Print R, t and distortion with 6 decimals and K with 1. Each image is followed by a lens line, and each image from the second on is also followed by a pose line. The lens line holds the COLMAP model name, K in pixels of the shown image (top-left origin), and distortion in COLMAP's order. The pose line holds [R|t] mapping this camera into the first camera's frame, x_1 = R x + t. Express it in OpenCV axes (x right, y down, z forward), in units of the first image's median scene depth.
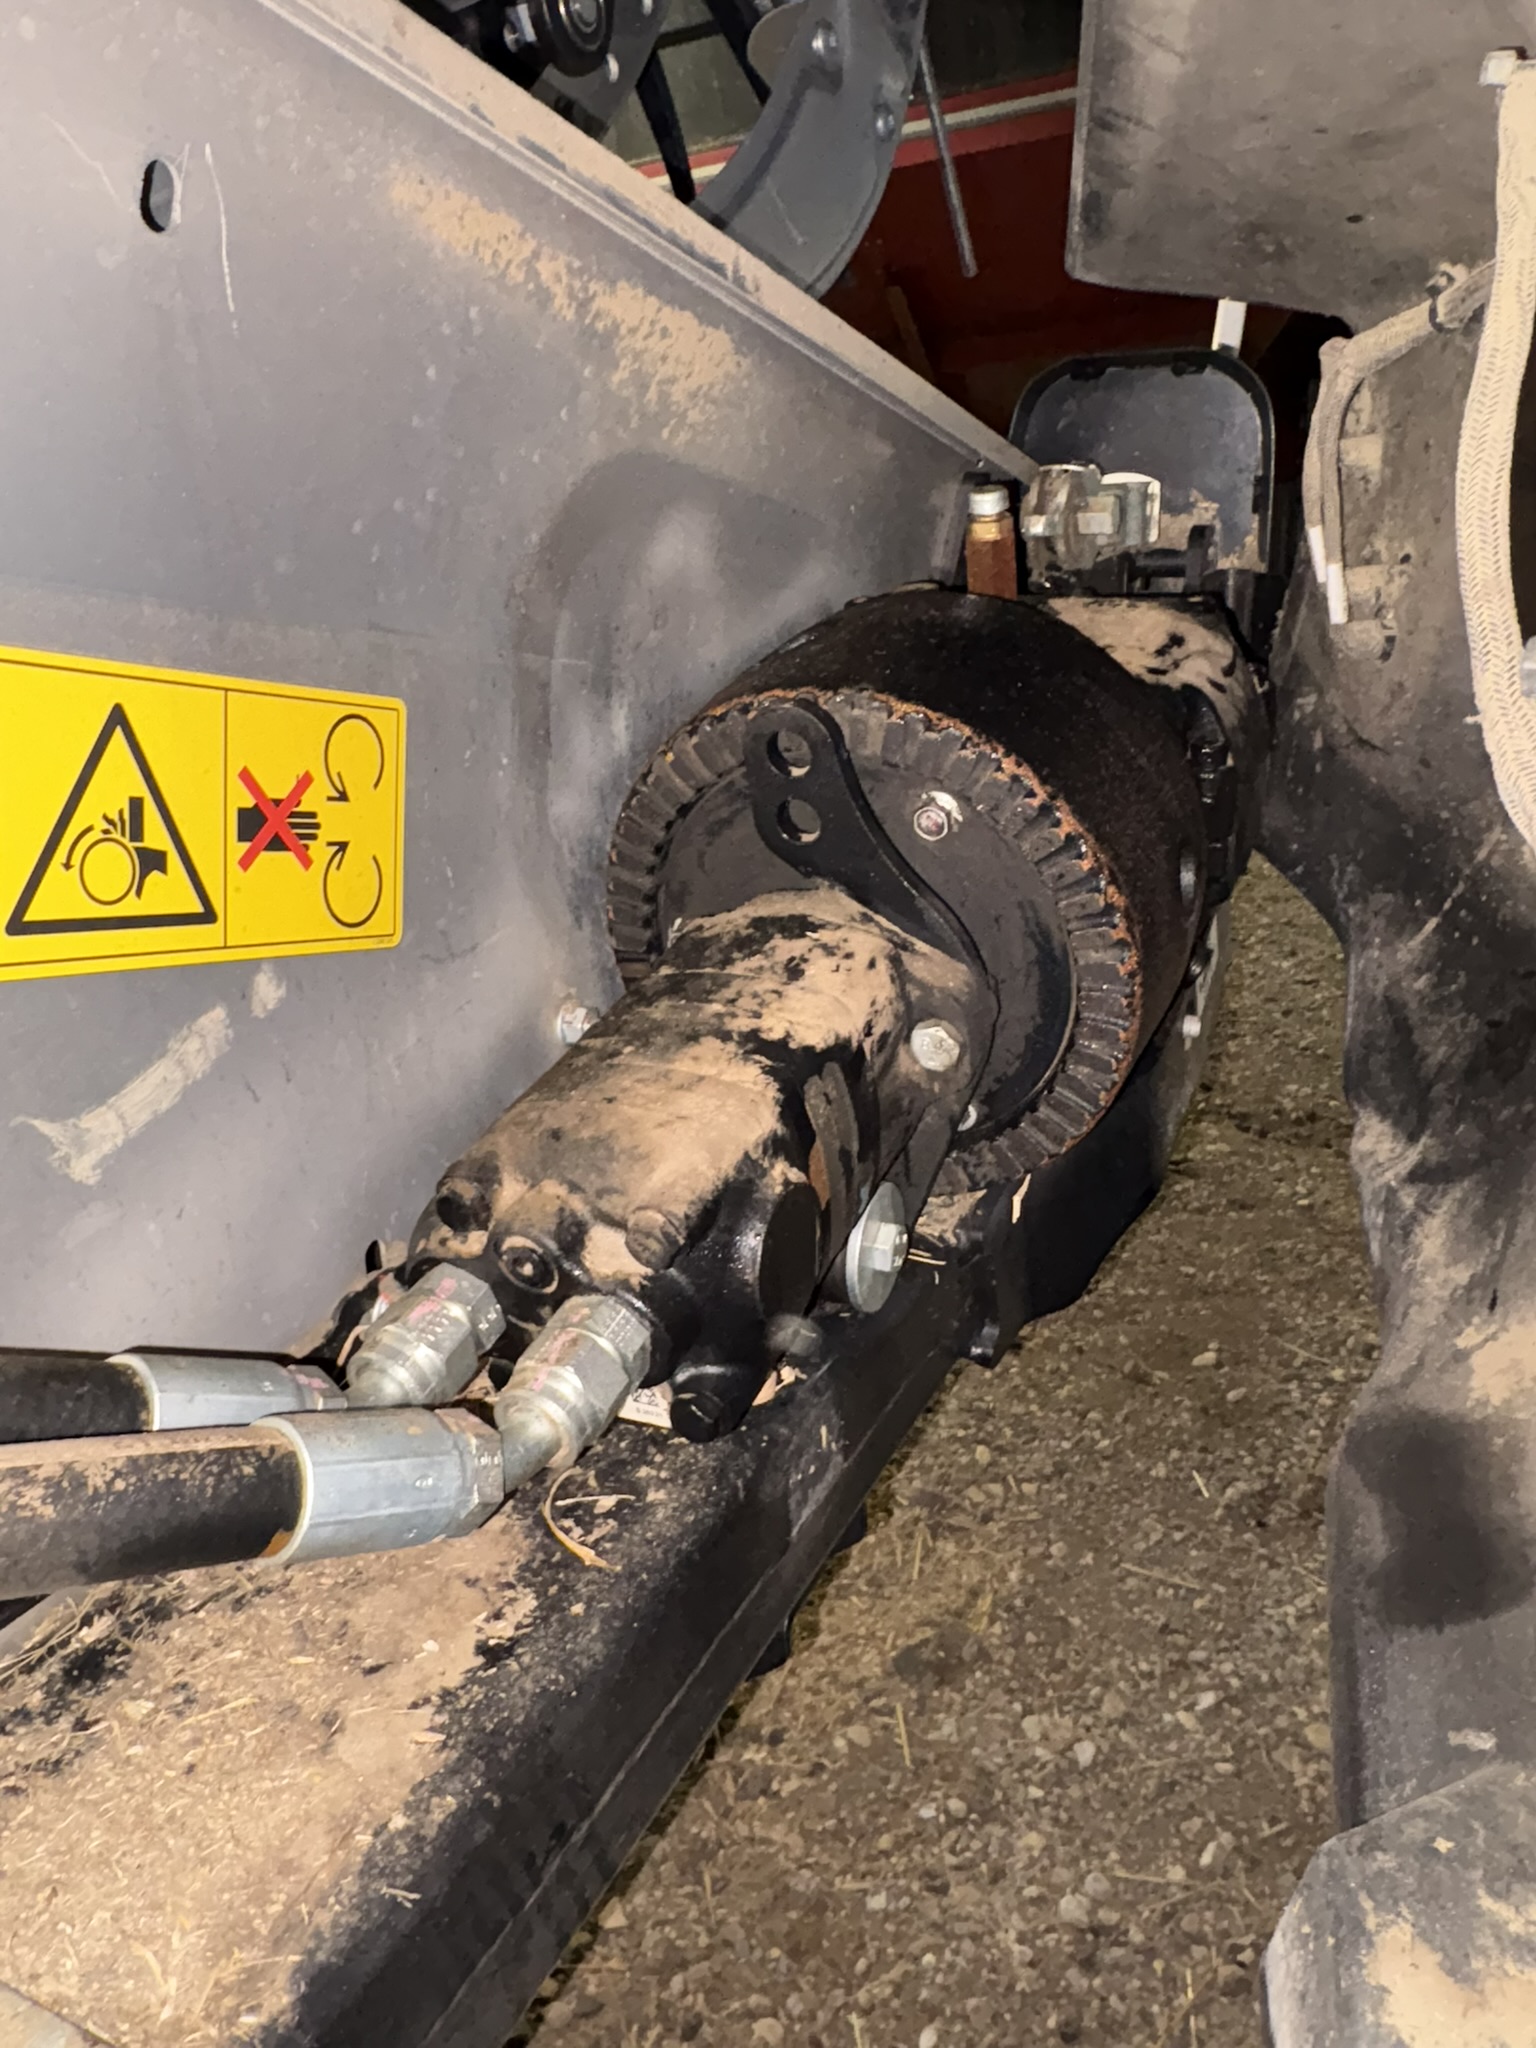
lens RADIAL K [[1508.5, 0, 771.9], [0, 1508.5, 1024.8], [0, 0, 1]] dist [0.006972, -0.001487]
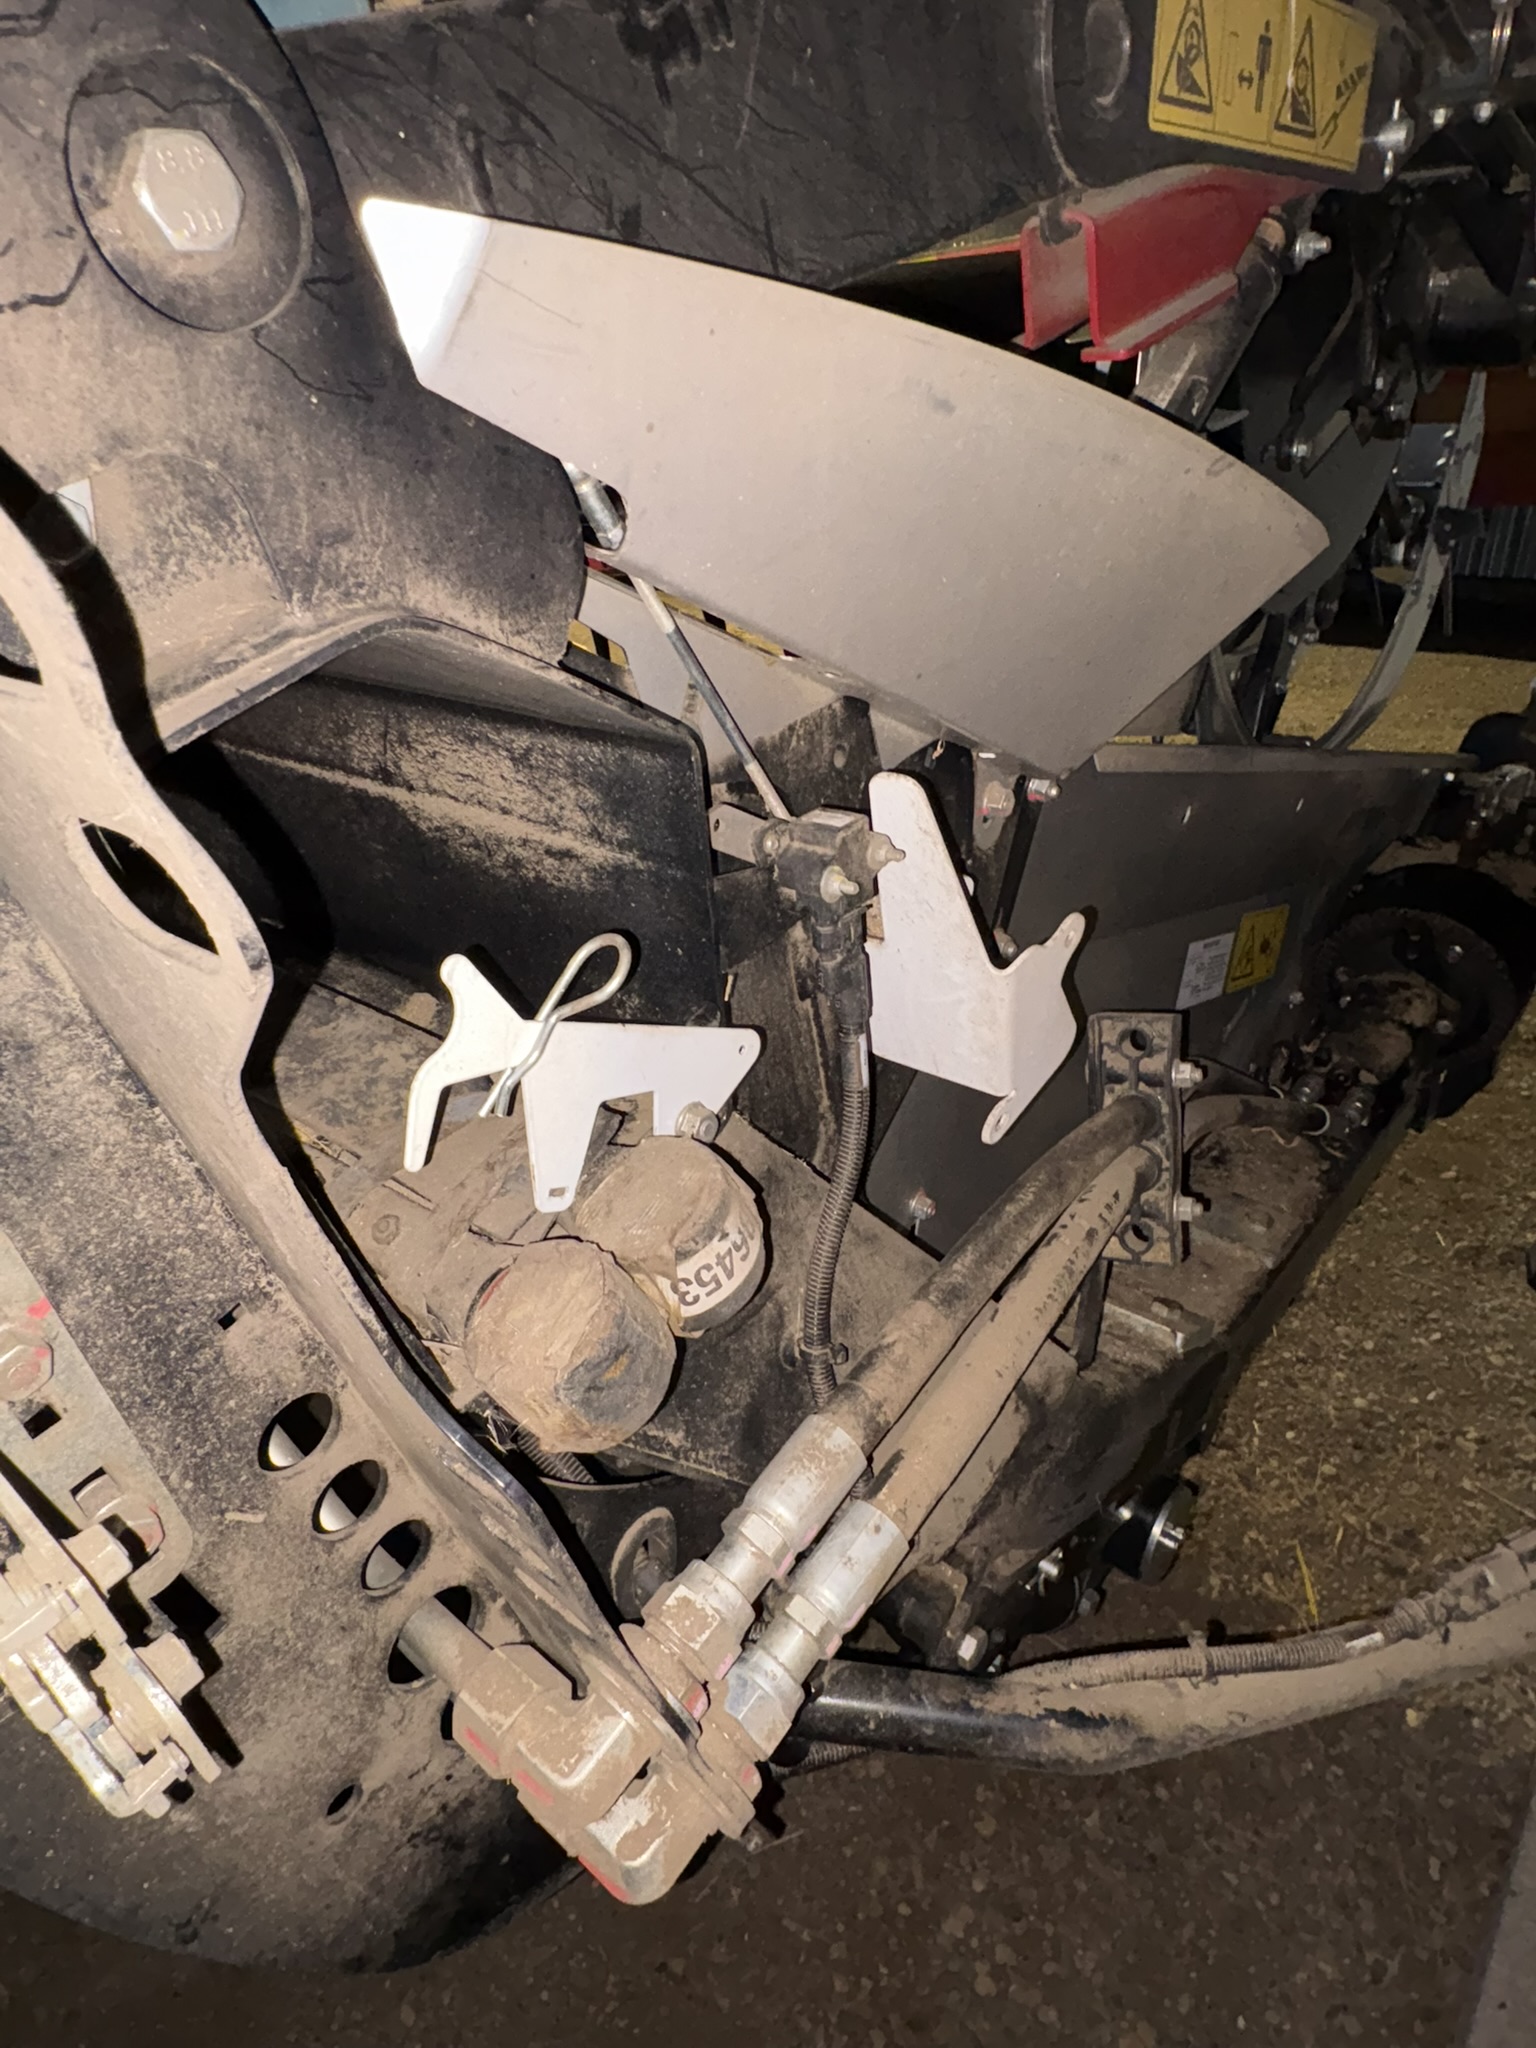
lens RADIAL K [[1229.9, 0, 761.5], [0, 1229.9, 1023.2], [0, 0, 1]] dist [0.003016, 0.000301]
pose [[0.972044, 0.120775, -0.201356, -0.294988], [-0.096390, 0.987230, 0.126828, -0.070021], [0.214102, -0.103874, 0.971273, -0.706610]]
